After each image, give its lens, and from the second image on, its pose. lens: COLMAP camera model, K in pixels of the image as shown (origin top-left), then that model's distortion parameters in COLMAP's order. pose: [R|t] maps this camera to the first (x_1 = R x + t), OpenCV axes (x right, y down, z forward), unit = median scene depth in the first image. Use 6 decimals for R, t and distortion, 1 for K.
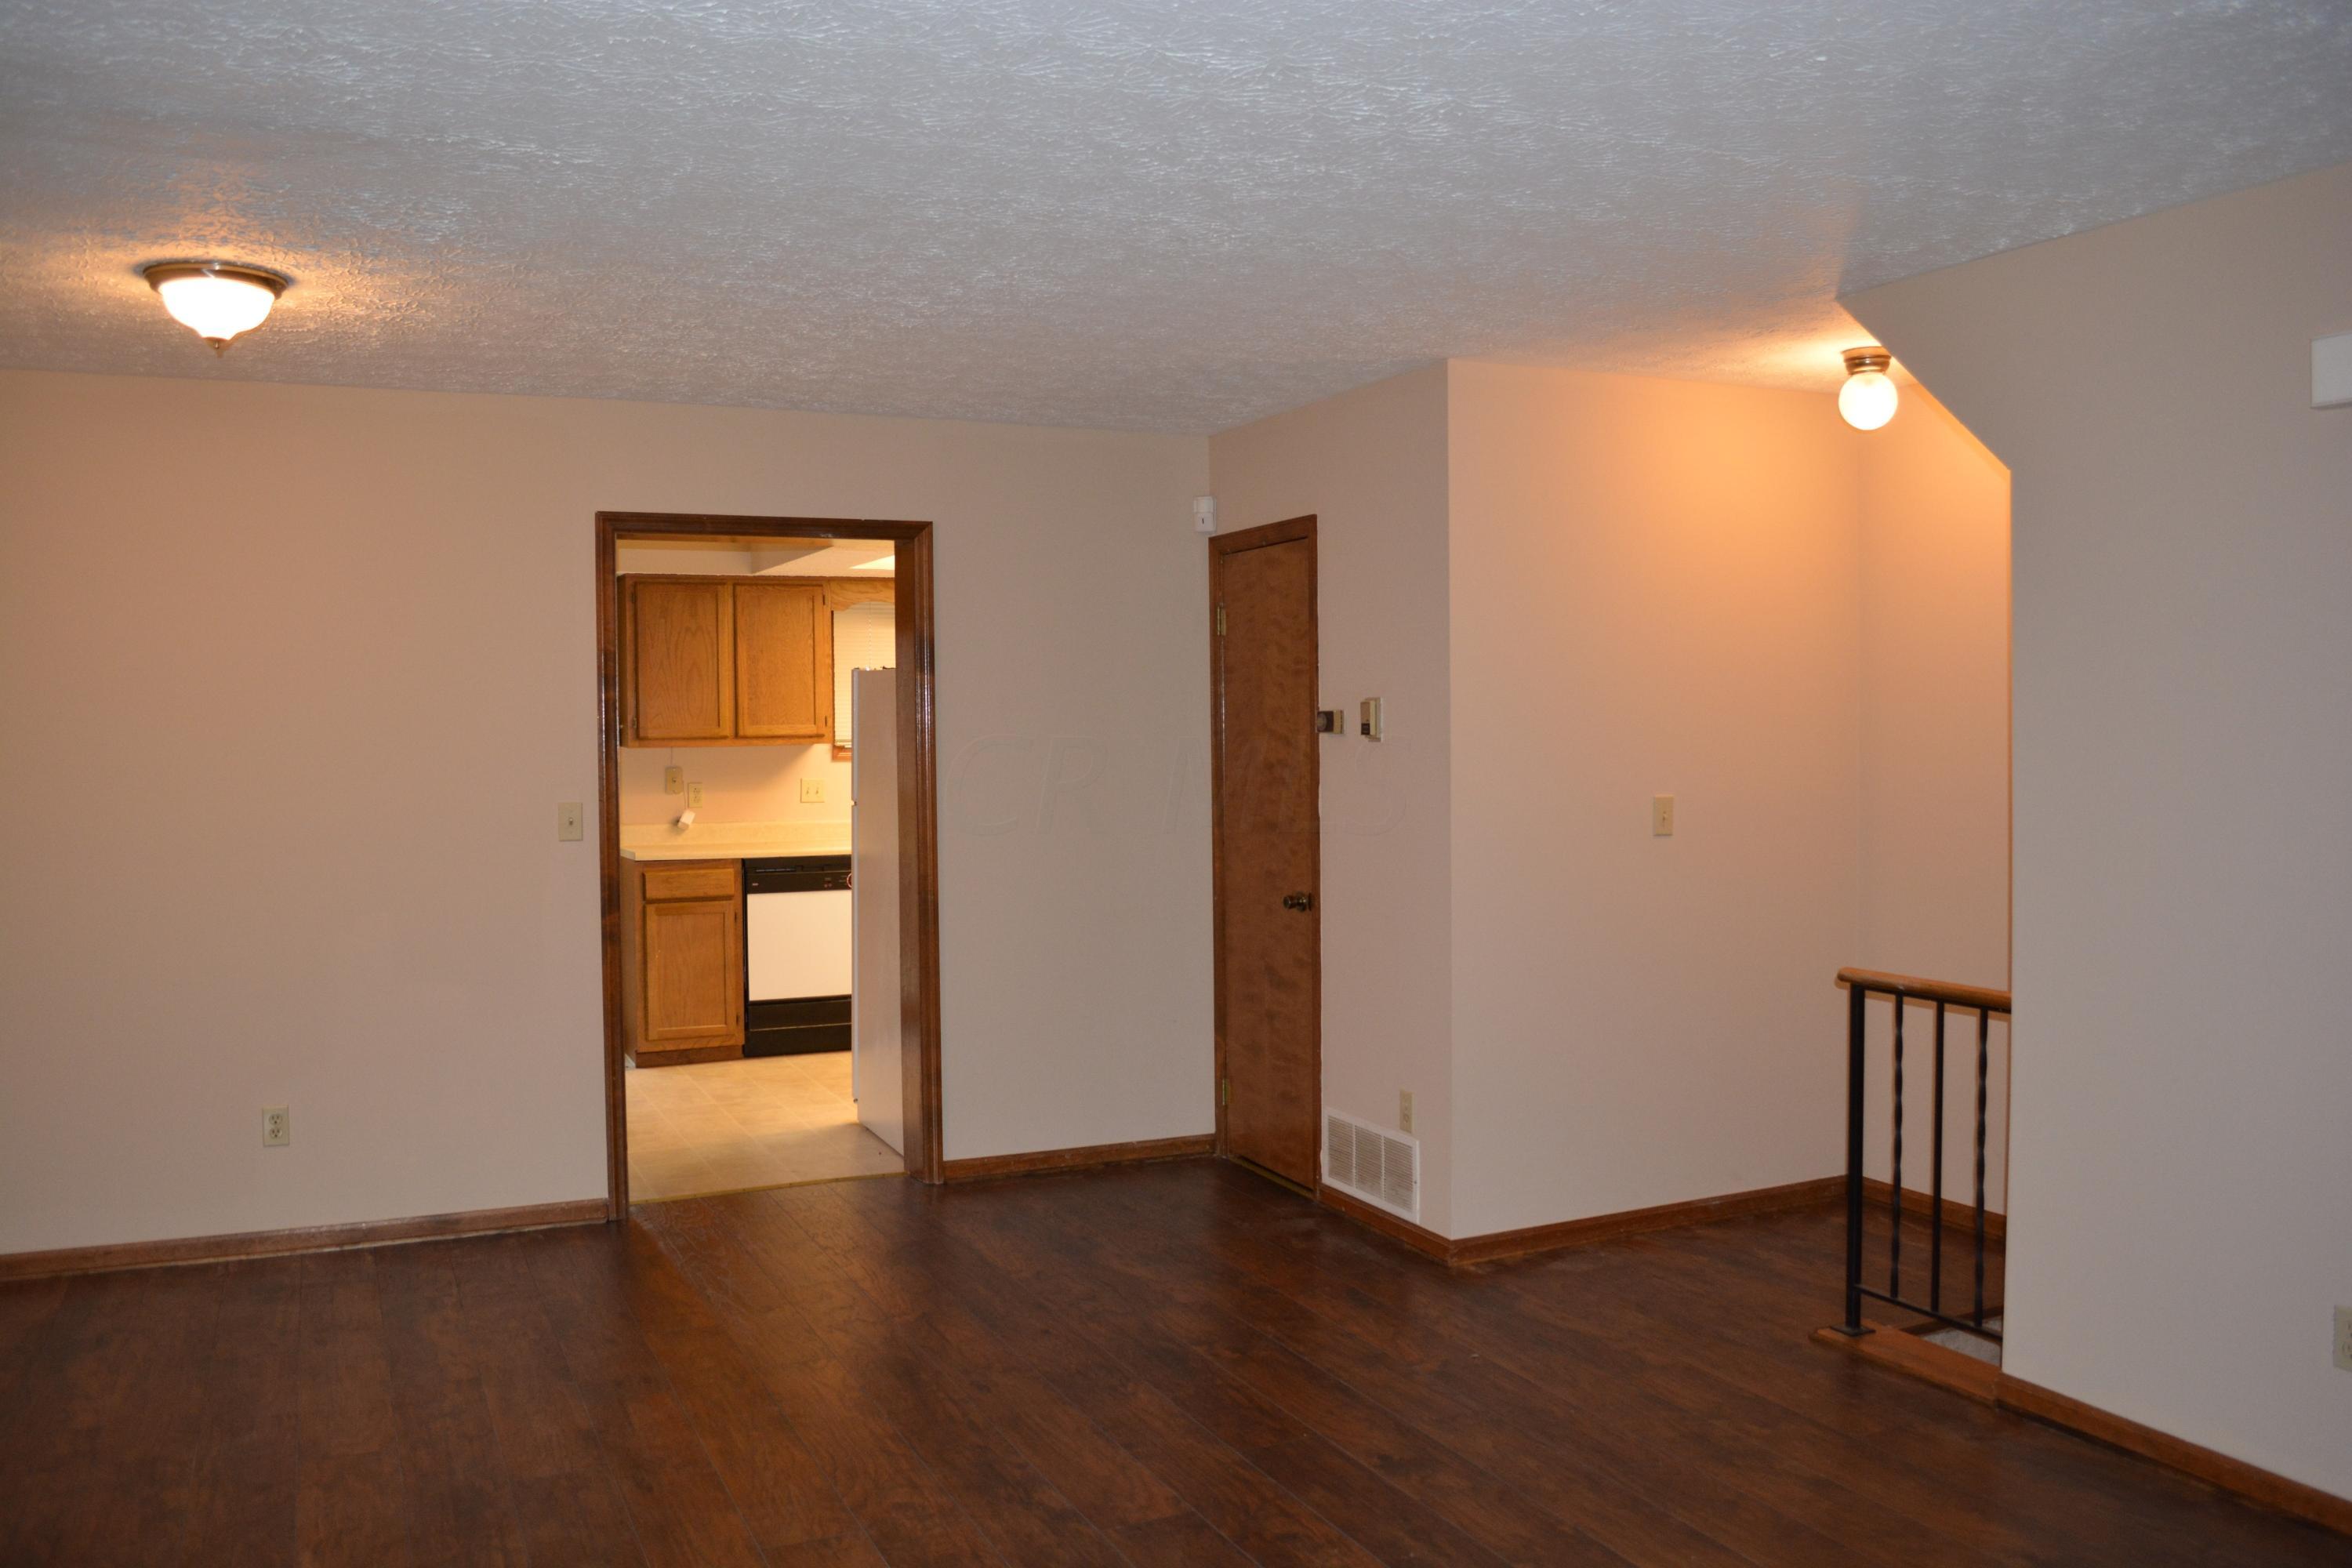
lens RADIAL K [[1846.0, 0, 1169.9], [0, 1846.0, 789.1], [0, 0, 1]] dist [-0.080677, 0.004258]
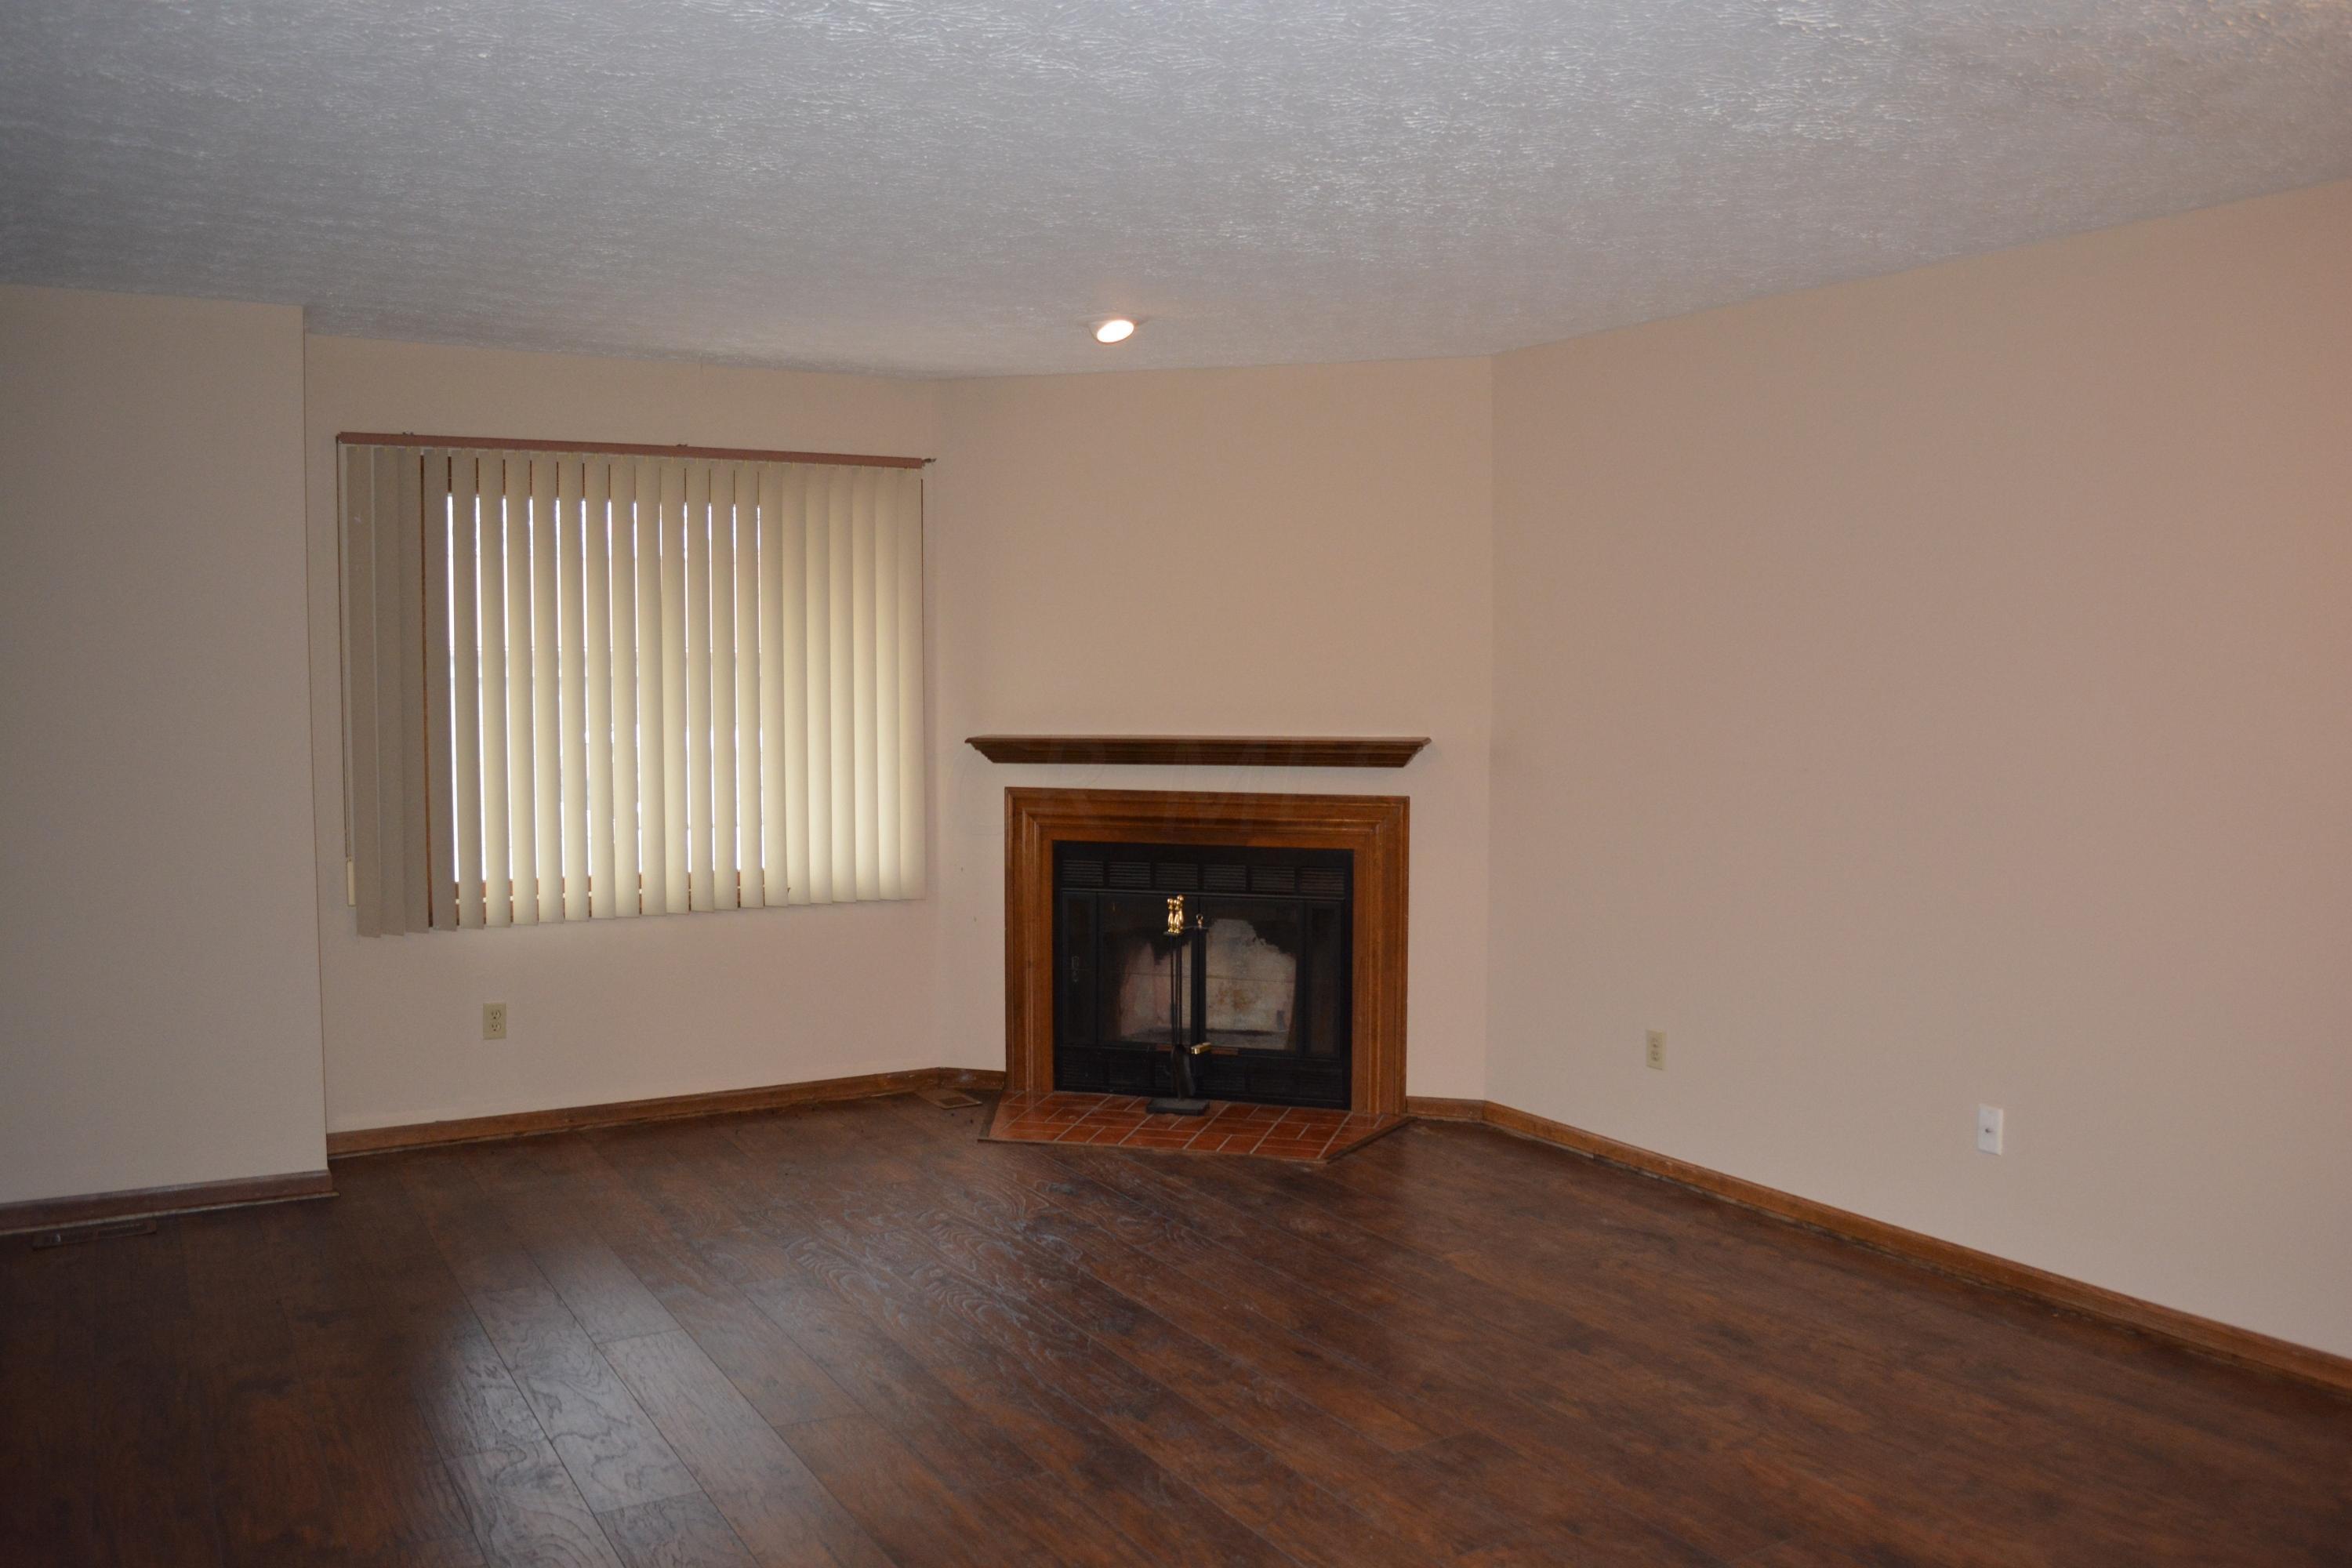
lens RADIAL K [[1846.0, 0, 1181.5], [0, 1846.0, 785.9], [0, 0, 1]] dist [-0.080677, 0.004258]
pose [[-0.994164, 0.016282, -0.106643, 0.043407], [0.005784, 0.995168, 0.098017, -0.047709], [0.107724, 0.096828, -0.989454, 1.513989]]
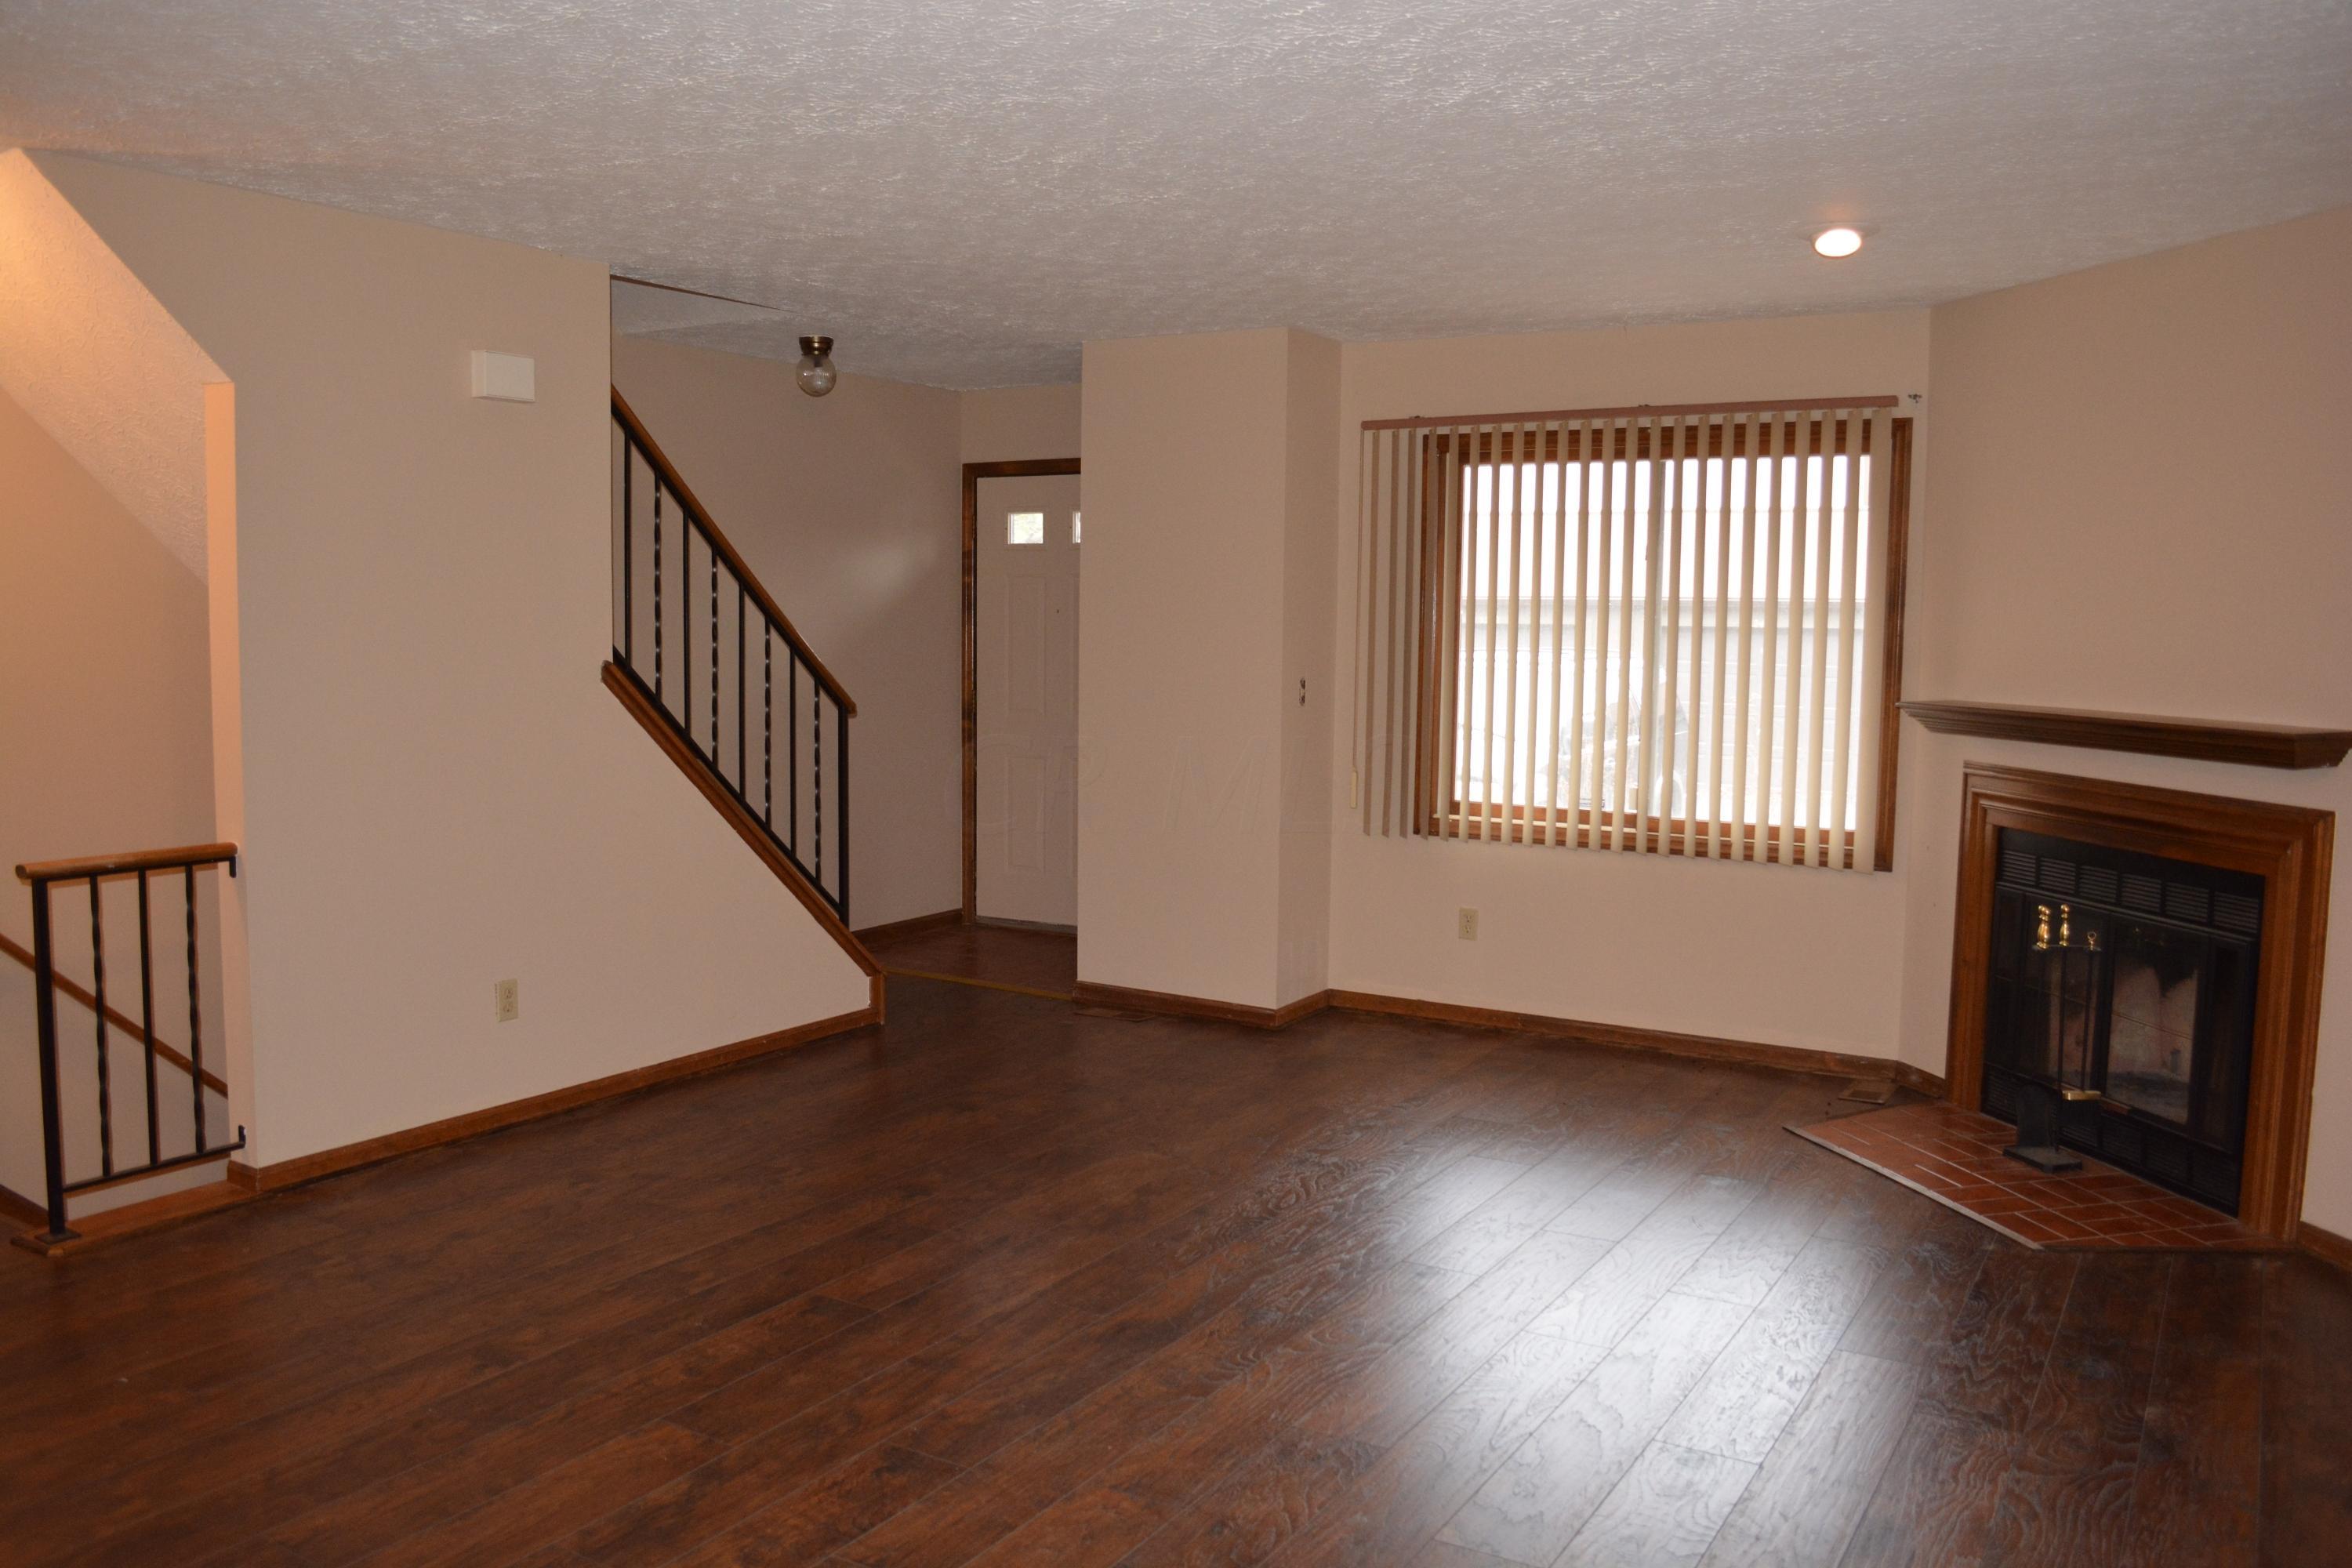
lens RADIAL K [[1846.0, 0, 1170.7], [0, 1846.0, 790.0], [0, 0, 1]] dist [-0.080677, 0.004258]
pose [[-0.560241, -0.075378, 0.824893, -0.831279], [0.022285, 0.994119, 0.105977, -0.028410], [-0.828030, 0.077755, -0.555266, 1.176021]]
